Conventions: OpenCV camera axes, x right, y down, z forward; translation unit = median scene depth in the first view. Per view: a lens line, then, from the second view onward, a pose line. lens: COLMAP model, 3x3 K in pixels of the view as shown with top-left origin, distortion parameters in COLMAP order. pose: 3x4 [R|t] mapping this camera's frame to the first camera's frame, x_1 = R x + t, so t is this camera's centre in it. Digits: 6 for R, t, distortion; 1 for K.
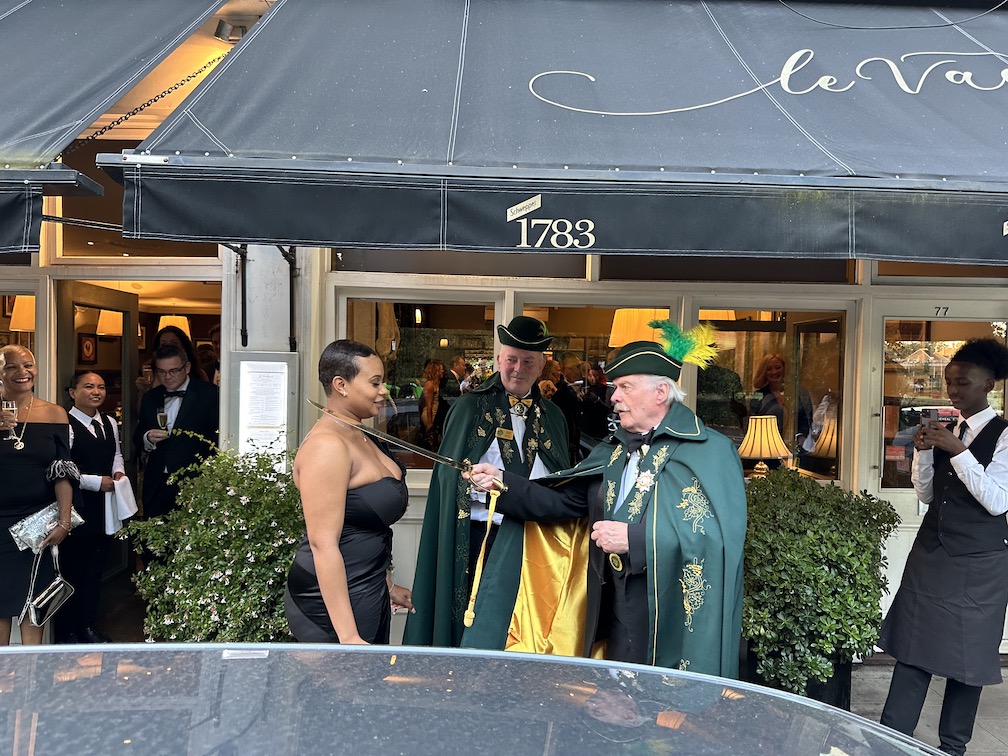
lens RADIAL K [[700.8, 0, 497.6], [0, 700.8, 384.1], [0, 0, 1]] dist [0.038584, -0.054380]
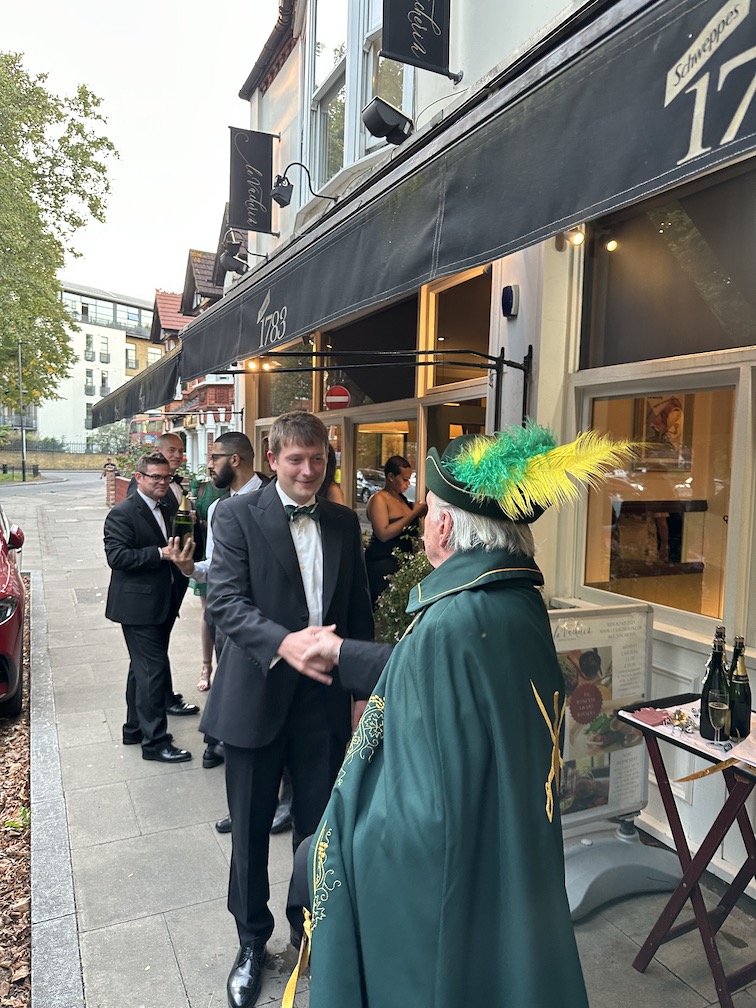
lens RADIAL K [[709.1, 0, 369.7], [0, 709.1, 505.8], [0, 0, 1]] dist [-0.006468, -0.001465]
pose [[0.417884, 0.047516, -0.907257, 0.820944], [-0.035349, 0.998726, 0.036024, -0.012038], [0.907813, 0.017017, 0.419031, 0.586670]]
